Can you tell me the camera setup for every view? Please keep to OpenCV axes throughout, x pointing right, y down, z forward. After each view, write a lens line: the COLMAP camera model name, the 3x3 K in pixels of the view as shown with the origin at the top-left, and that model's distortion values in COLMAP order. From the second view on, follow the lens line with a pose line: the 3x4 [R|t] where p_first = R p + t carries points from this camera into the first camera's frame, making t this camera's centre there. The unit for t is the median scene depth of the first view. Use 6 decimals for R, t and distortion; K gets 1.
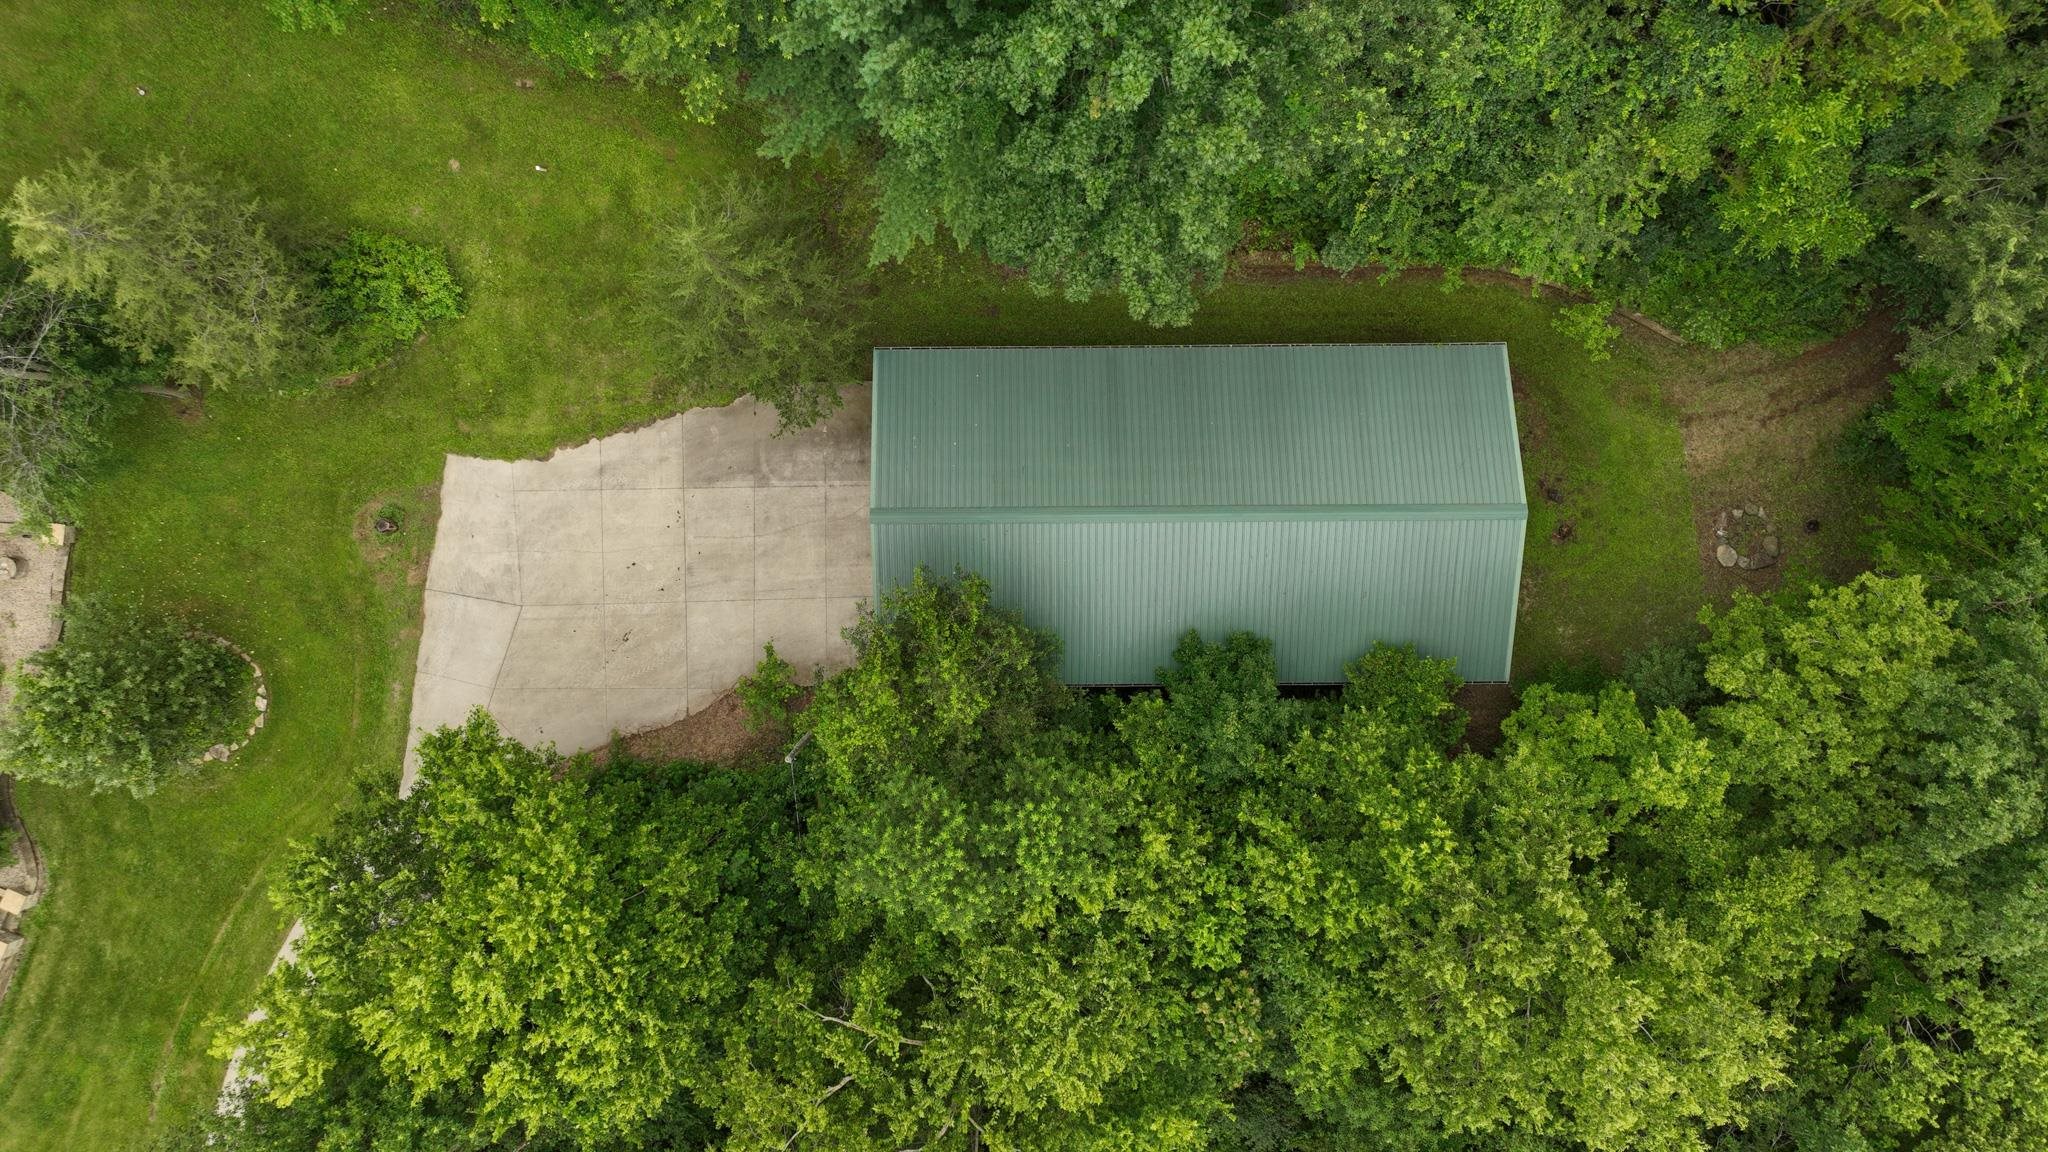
lens RADIAL K [[1444.8, 0, 1024.0], [0, 1444.8, 576.0], [0, 0, 1]] dist [0.002009, 0.021251]
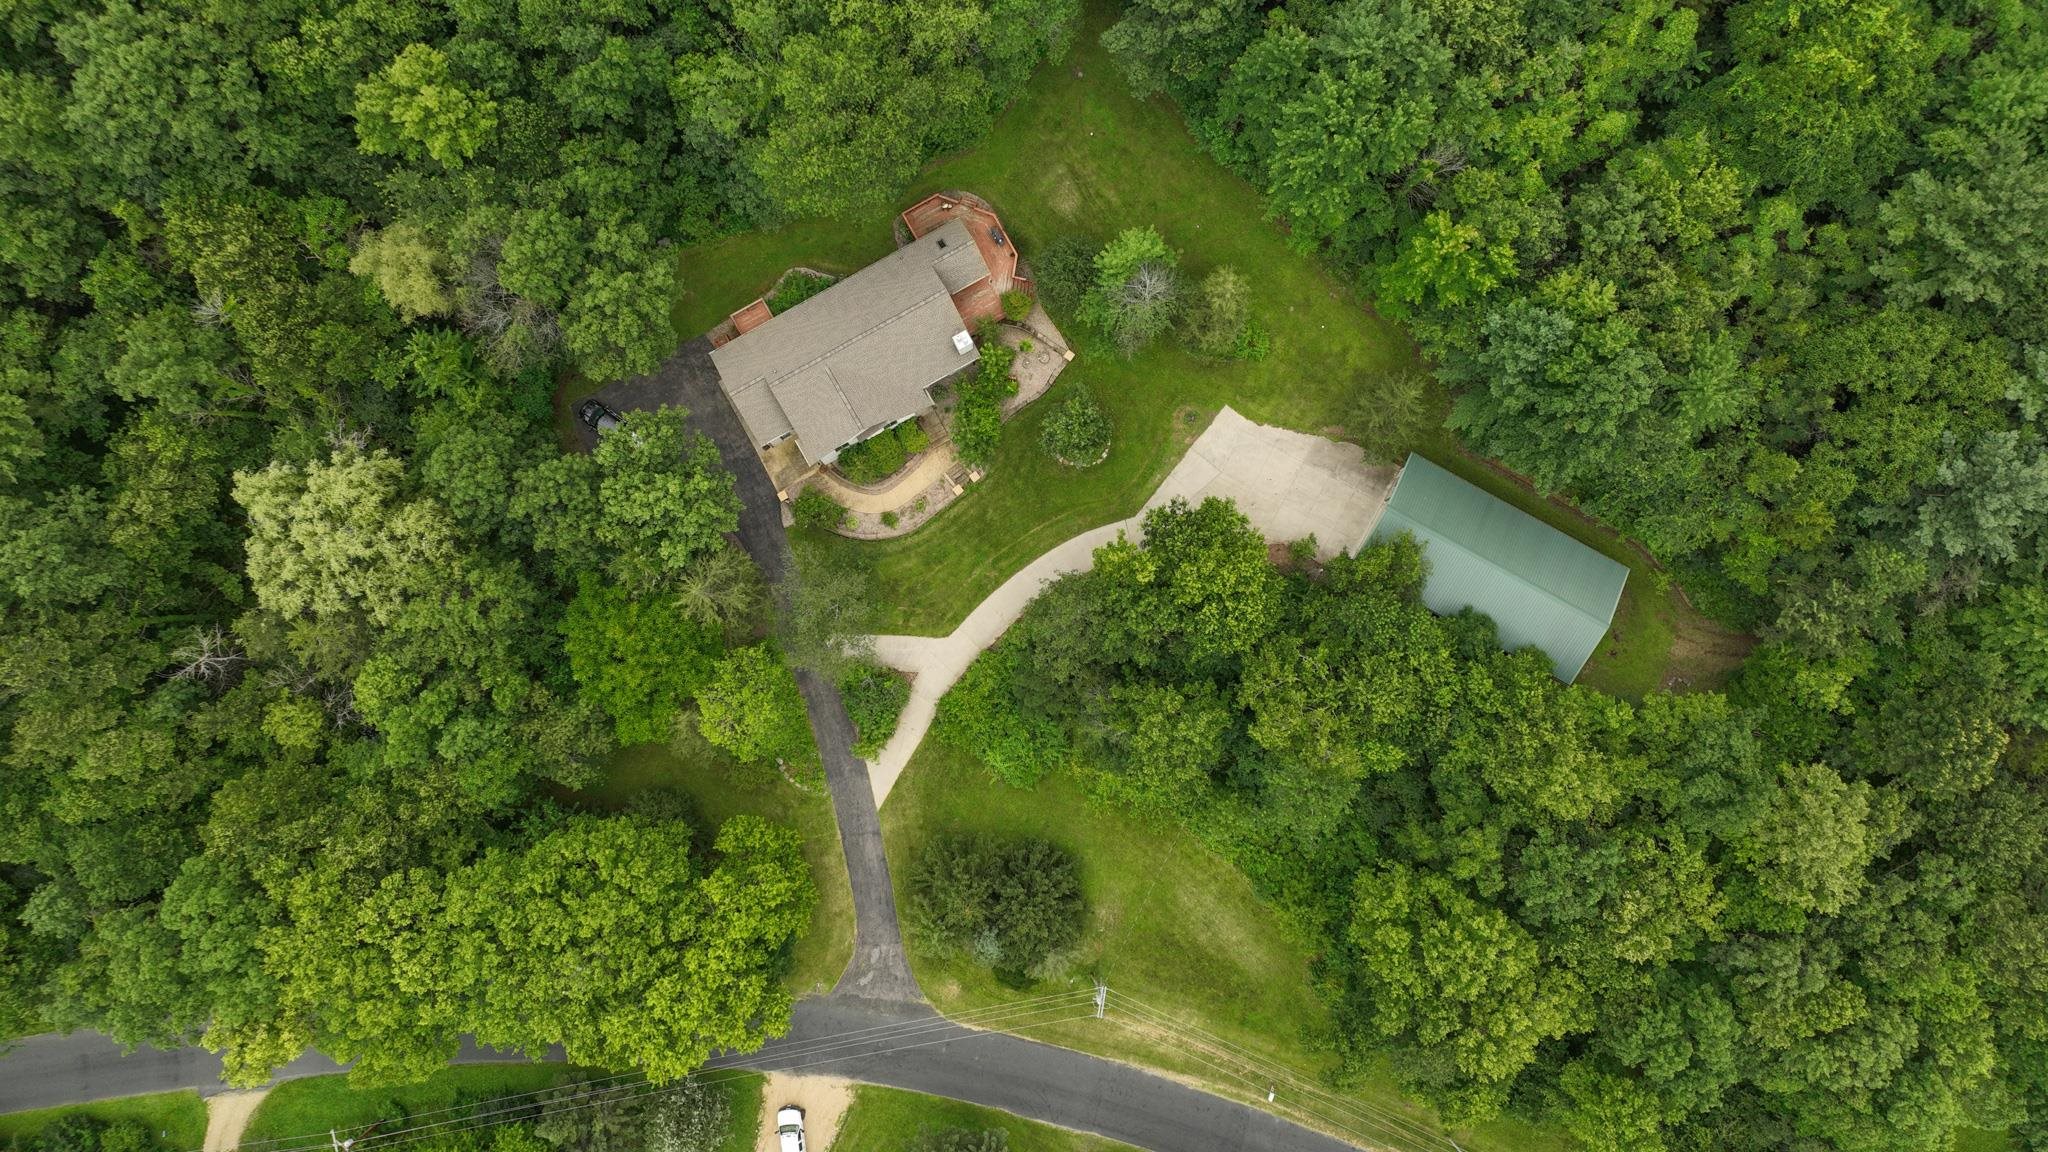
lens RADIAL K [[1444.8, 0, 1024.0], [0, 1444.8, 576.0], [0, 0, 1]] dist [0.002009, 0.021251]
pose [[0.872637, 0.487504, -0.029073, -0.488075], [-0.488213, 0.869294, -0.077303, 0.532114], [-0.012413, 0.081651, 0.996584, -1.436477]]
